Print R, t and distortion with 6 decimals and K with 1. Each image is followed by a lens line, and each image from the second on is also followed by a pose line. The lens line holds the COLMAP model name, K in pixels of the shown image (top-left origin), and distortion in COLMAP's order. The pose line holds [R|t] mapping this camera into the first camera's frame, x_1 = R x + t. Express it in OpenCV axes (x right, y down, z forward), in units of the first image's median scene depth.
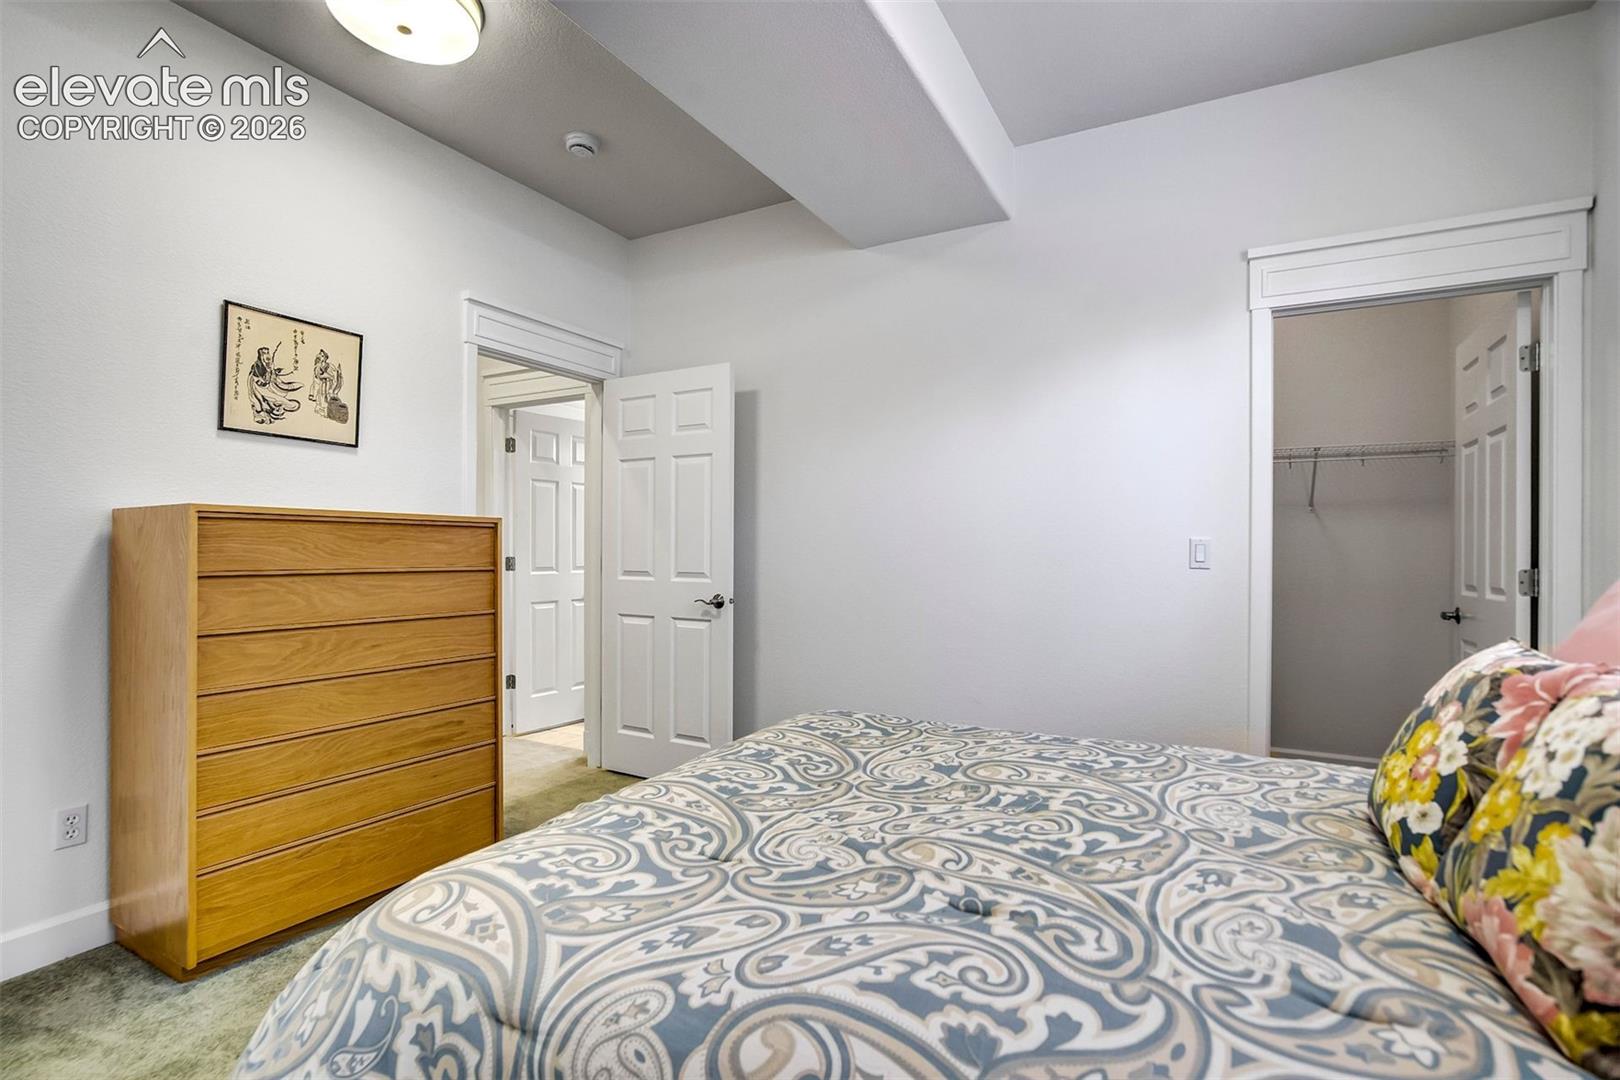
lens RADIAL K [[756.8, 0, 810.0], [0, 756.8, 540.0], [0, 0, 1]] dist [-0.040815, 0.019858]
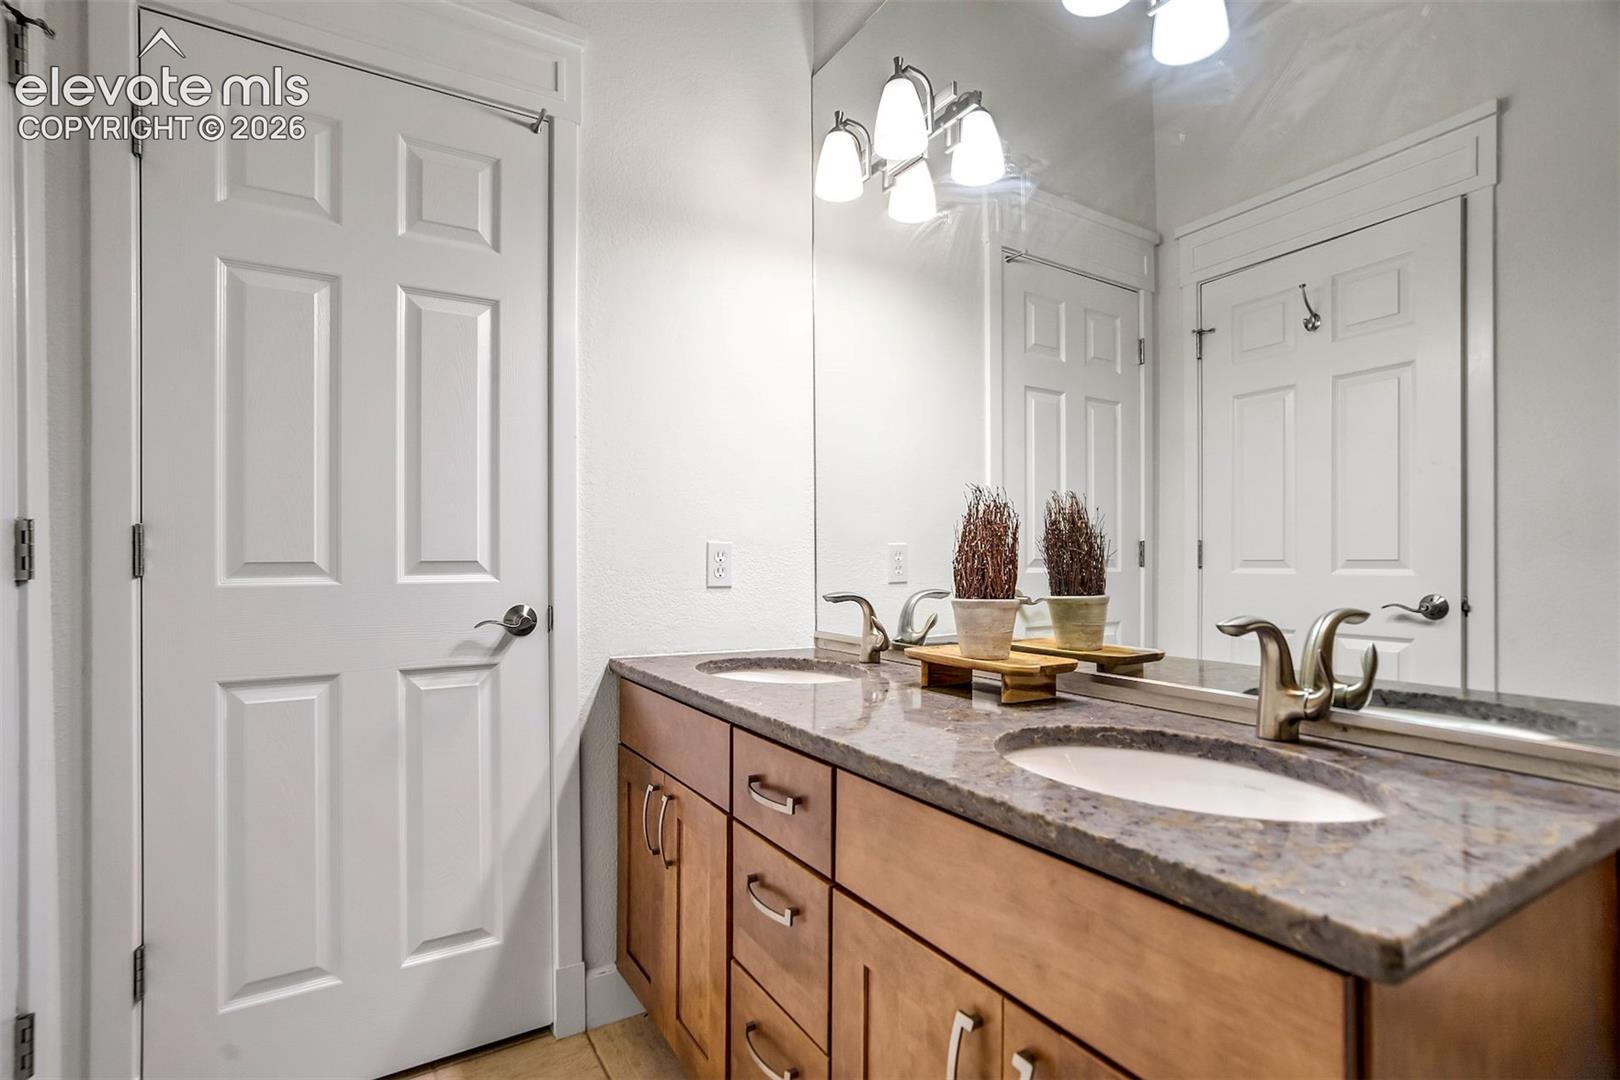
lens RADIAL K [[756.8, 0, 810.0], [0, 756.8, 540.0], [0, 0, 1]] dist [-0.040815, 0.019858]
pose [[0.496573, -0.010253, 0.867934, -0.428874], [-0.021311, 0.999485, 0.024000, 0.016286], [-0.867733, -0.030414, 0.496099, 0.610141]]
